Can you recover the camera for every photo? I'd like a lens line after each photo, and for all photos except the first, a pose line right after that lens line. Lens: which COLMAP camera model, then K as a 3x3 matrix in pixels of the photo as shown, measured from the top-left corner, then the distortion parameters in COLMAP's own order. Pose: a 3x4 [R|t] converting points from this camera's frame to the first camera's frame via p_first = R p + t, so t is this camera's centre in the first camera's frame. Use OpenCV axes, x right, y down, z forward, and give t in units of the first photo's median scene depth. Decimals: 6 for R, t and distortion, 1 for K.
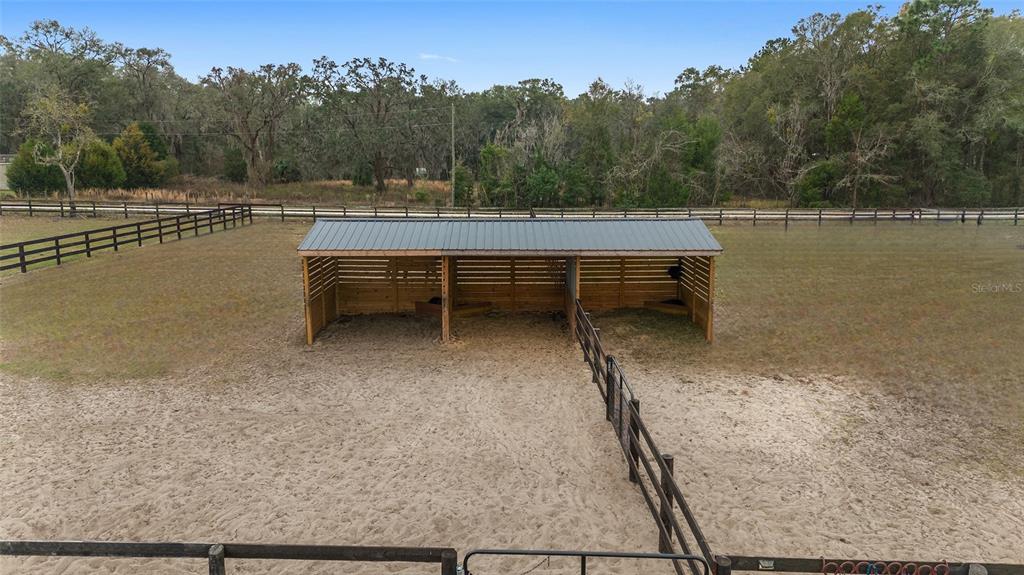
lens RADIAL K [[750.4, 0, 515.7], [0, 750.4, 288.0], [0, 0, 1]] dist [0.063937, -0.089484]
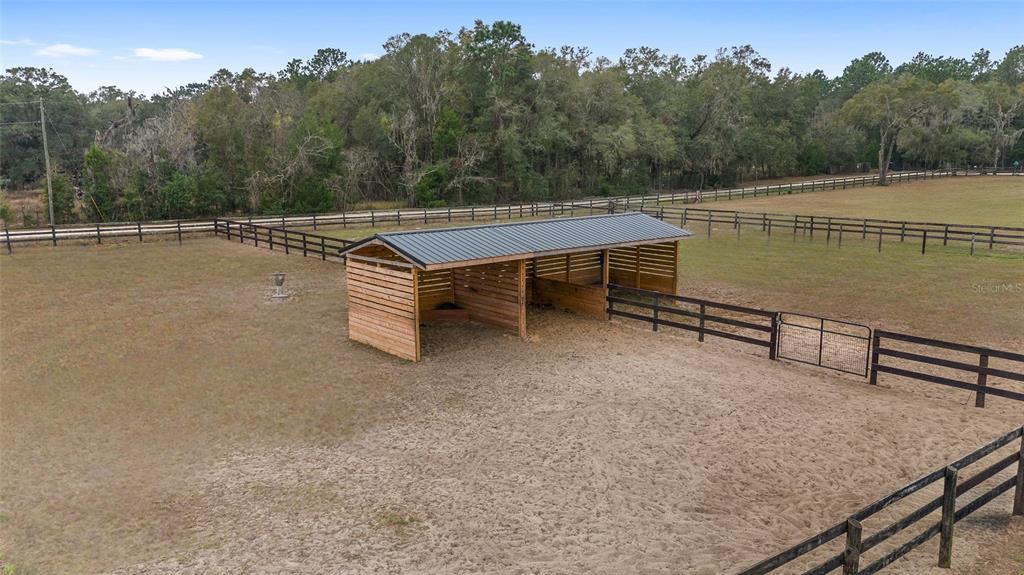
lens RADIAL K [[750.4, 0, 515.7], [0, 750.4, 288.0], [0, 0, 1]] dist [0.063937, -0.089484]
pose [[0.774793, -0.109505, 0.622659, -0.235697], [0.111711, 0.993101, 0.035649, -0.011709], [-0.622267, 0.041937, 0.781681, 0.048349]]
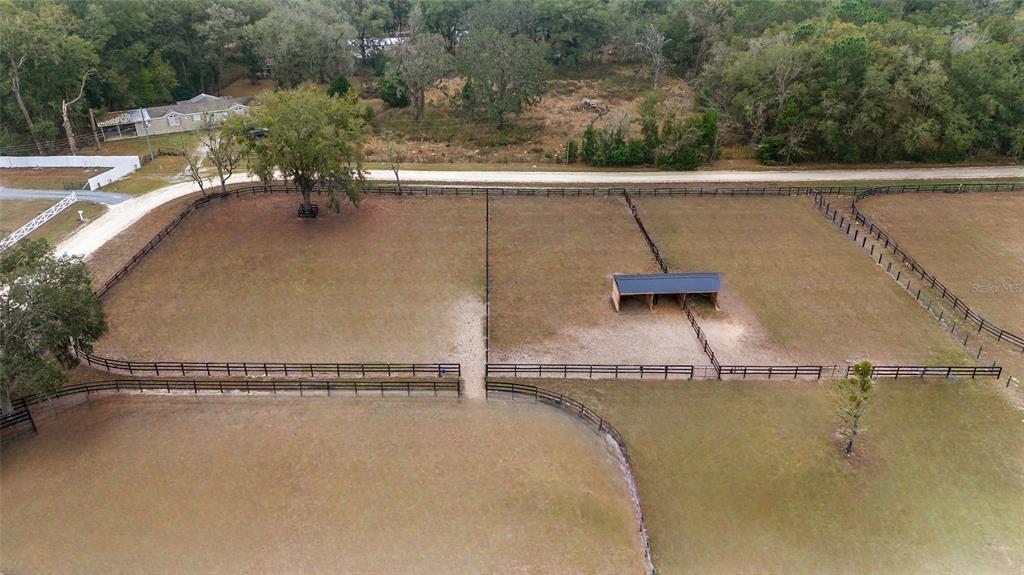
lens RADIAL K [[750.4, 0, 515.7], [0, 750.4, 288.0], [0, 0, 1]] dist [0.063937, -0.089484]
pose [[0.999353, -0.019375, 0.030305, -0.295371], [0.009423, 0.954124, 0.299263, -0.395808], [-0.034713, -0.298784, 0.953689, -0.883407]]
